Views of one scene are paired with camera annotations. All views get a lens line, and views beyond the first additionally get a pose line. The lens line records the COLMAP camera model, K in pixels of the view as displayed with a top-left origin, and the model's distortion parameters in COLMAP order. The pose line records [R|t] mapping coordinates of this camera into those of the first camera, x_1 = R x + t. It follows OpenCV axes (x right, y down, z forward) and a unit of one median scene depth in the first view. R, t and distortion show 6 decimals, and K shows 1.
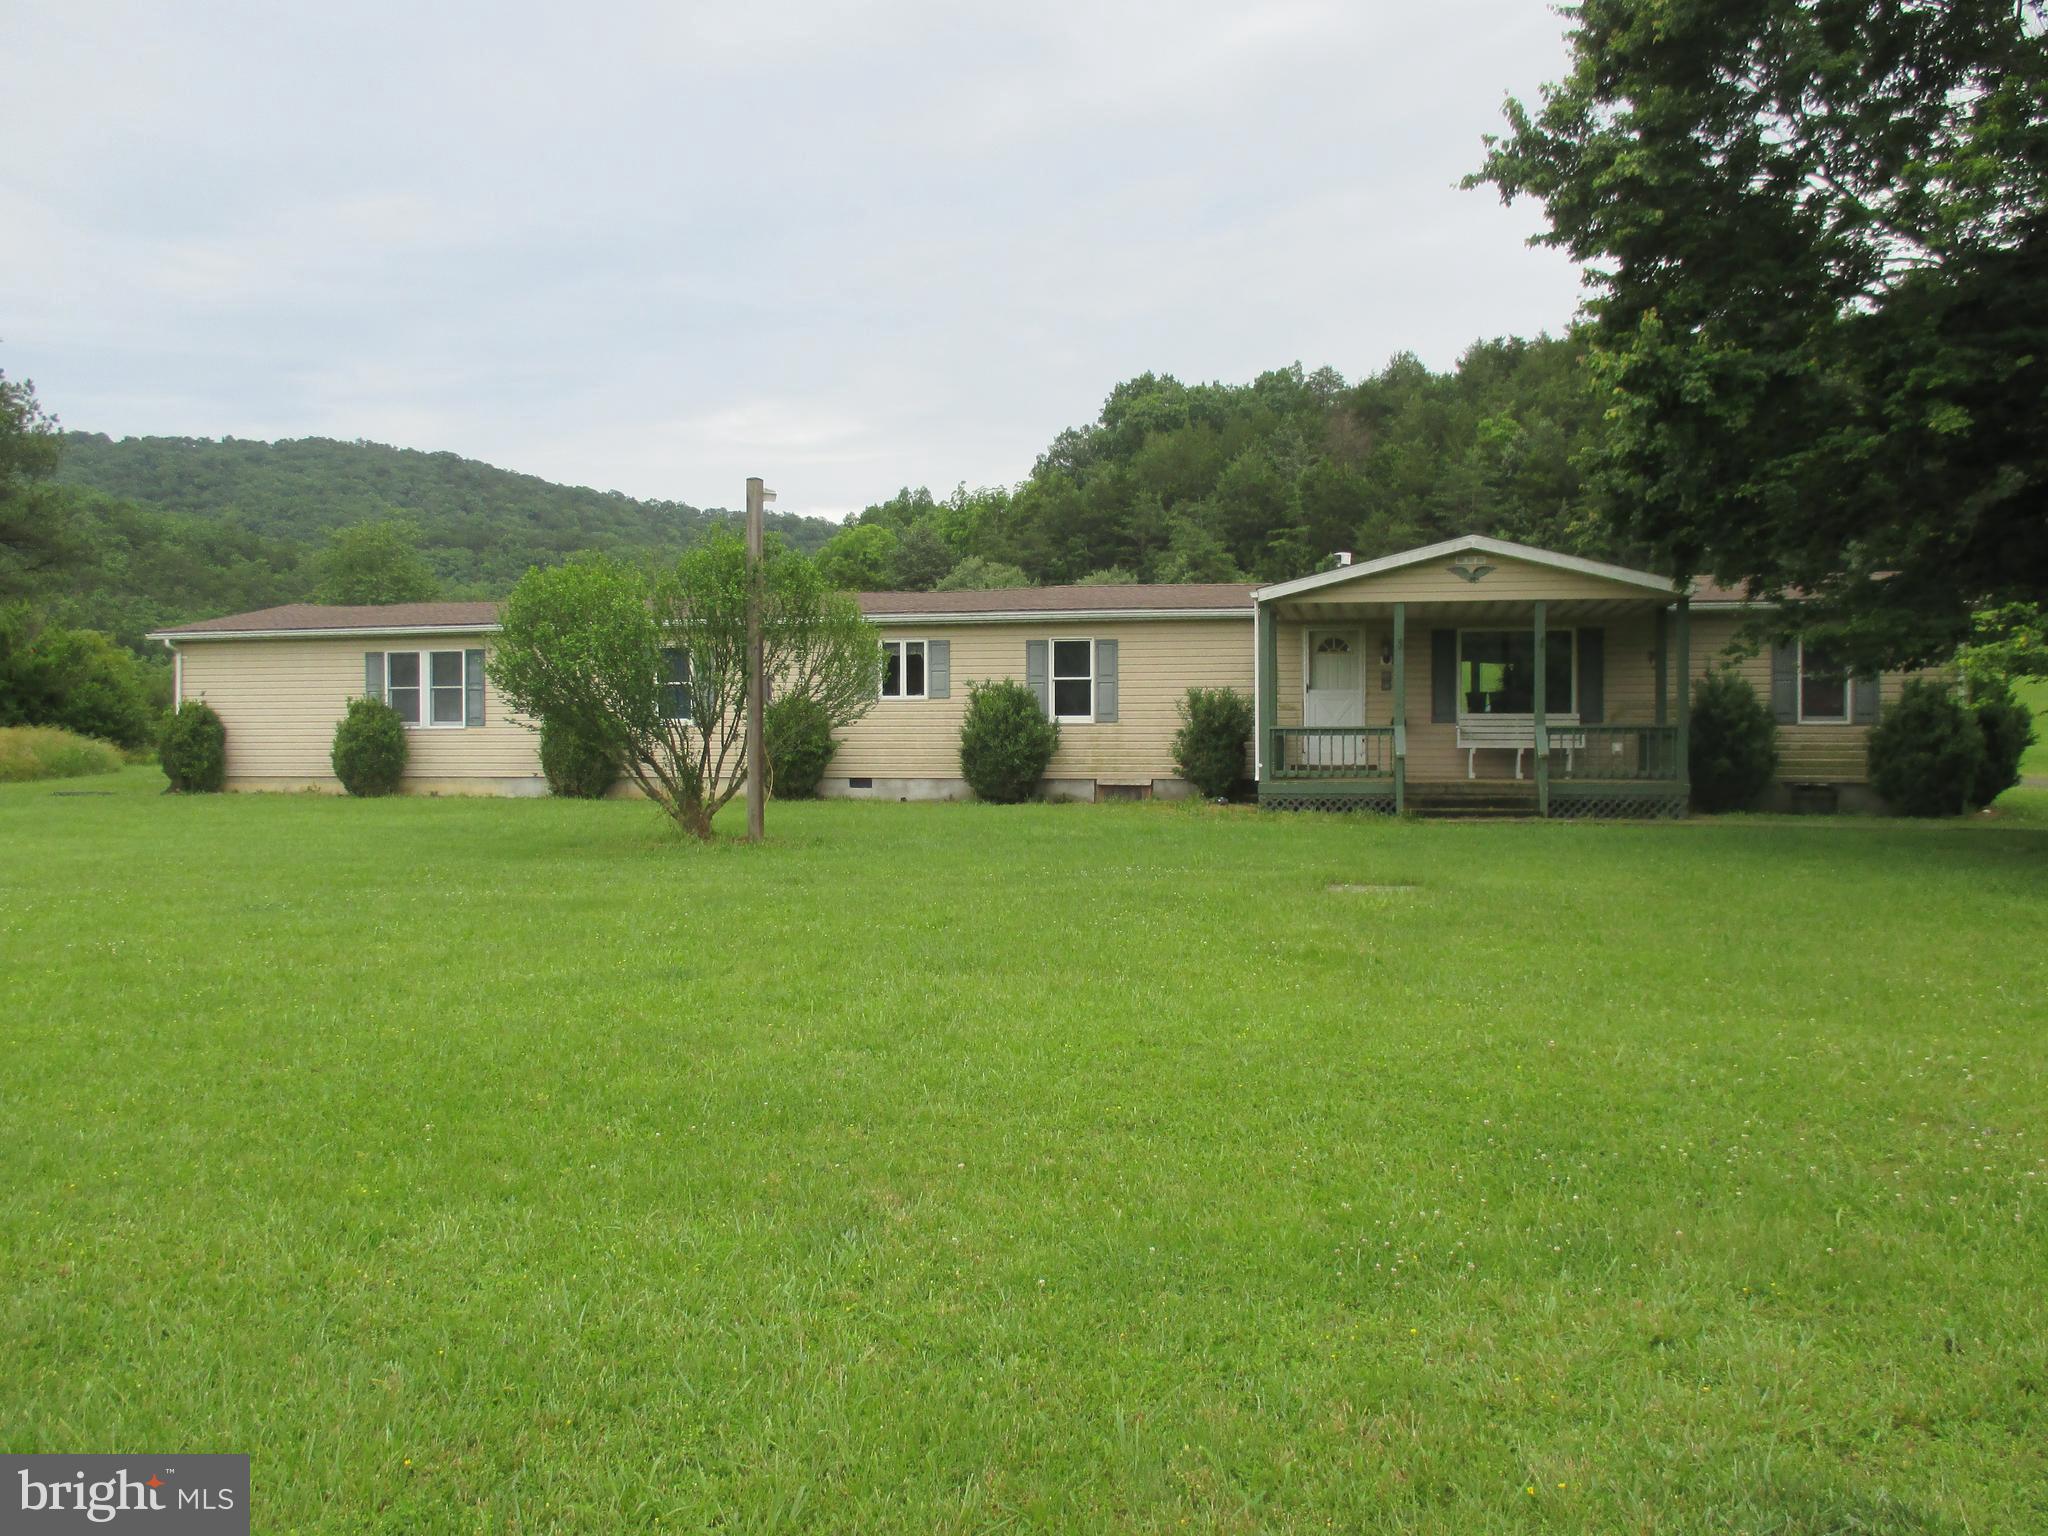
lens RADIAL K [[1773.8, 0, 1020.6], [0, 1773.8, 757.6], [0, 0, 1]] dist [-0.003179, 0.007073]
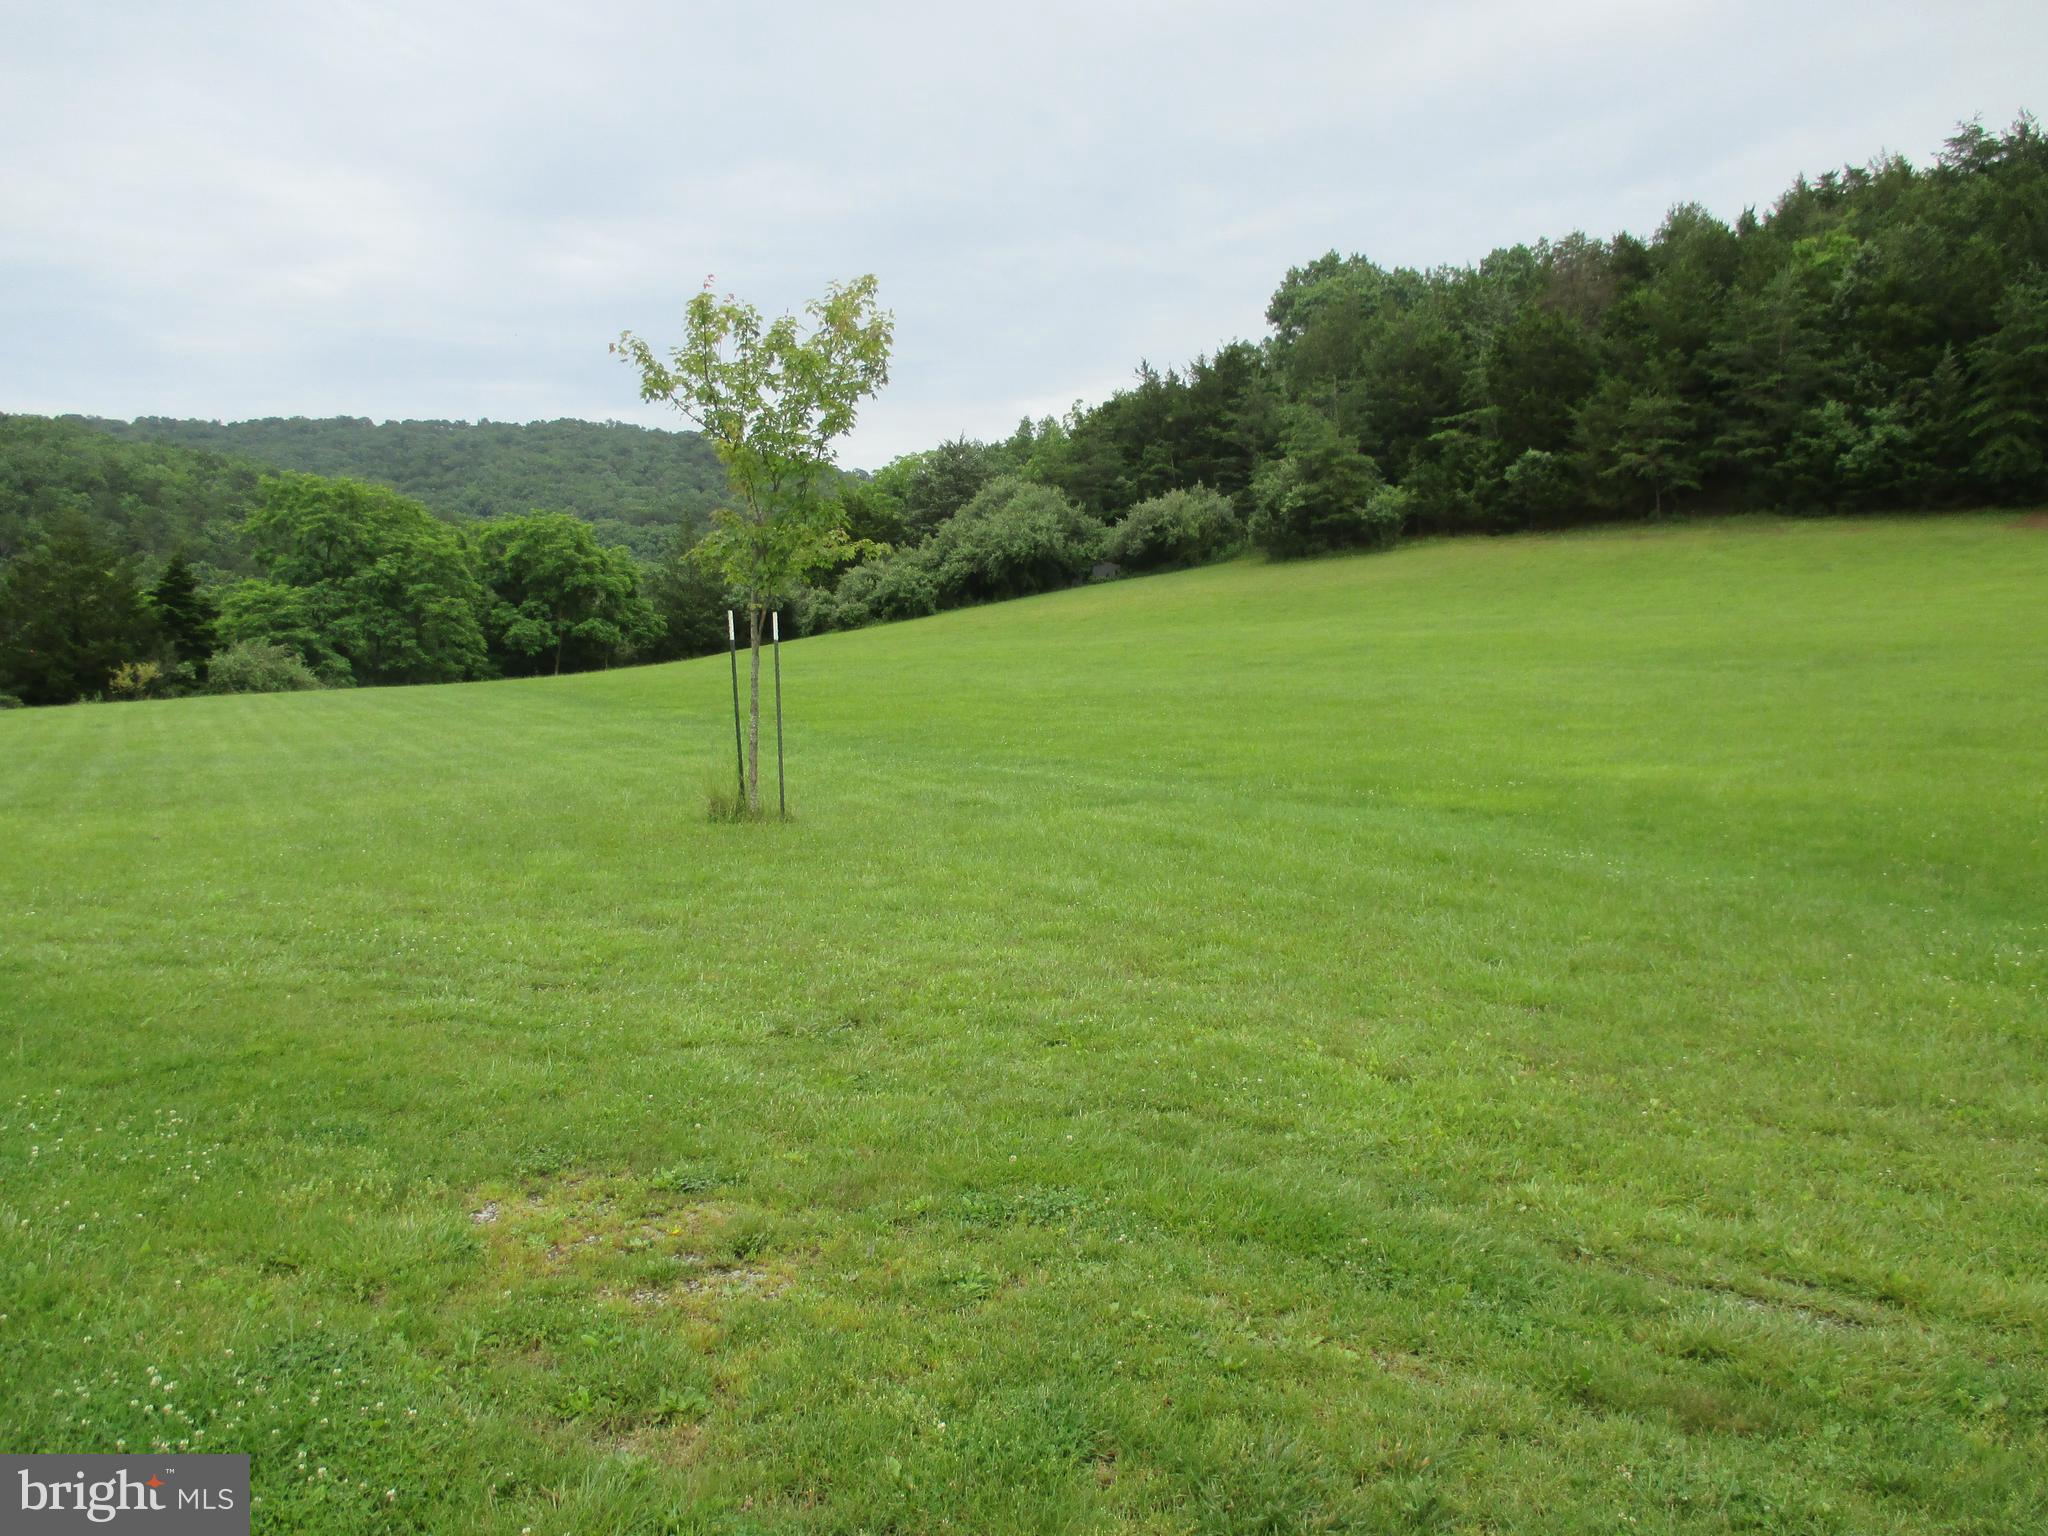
lens RADIAL K [[1773.8, 0, 1020.6], [0, 1773.8, 757.6], [0, 0, 1]] dist [-0.003179, 0.007073]
pose [[0.987271, 0.014983, -0.158341, 0.089076], [-0.013873, 0.999871, 0.008113, -0.011089], [0.158443, -0.005813, 0.987351, 0.331996]]
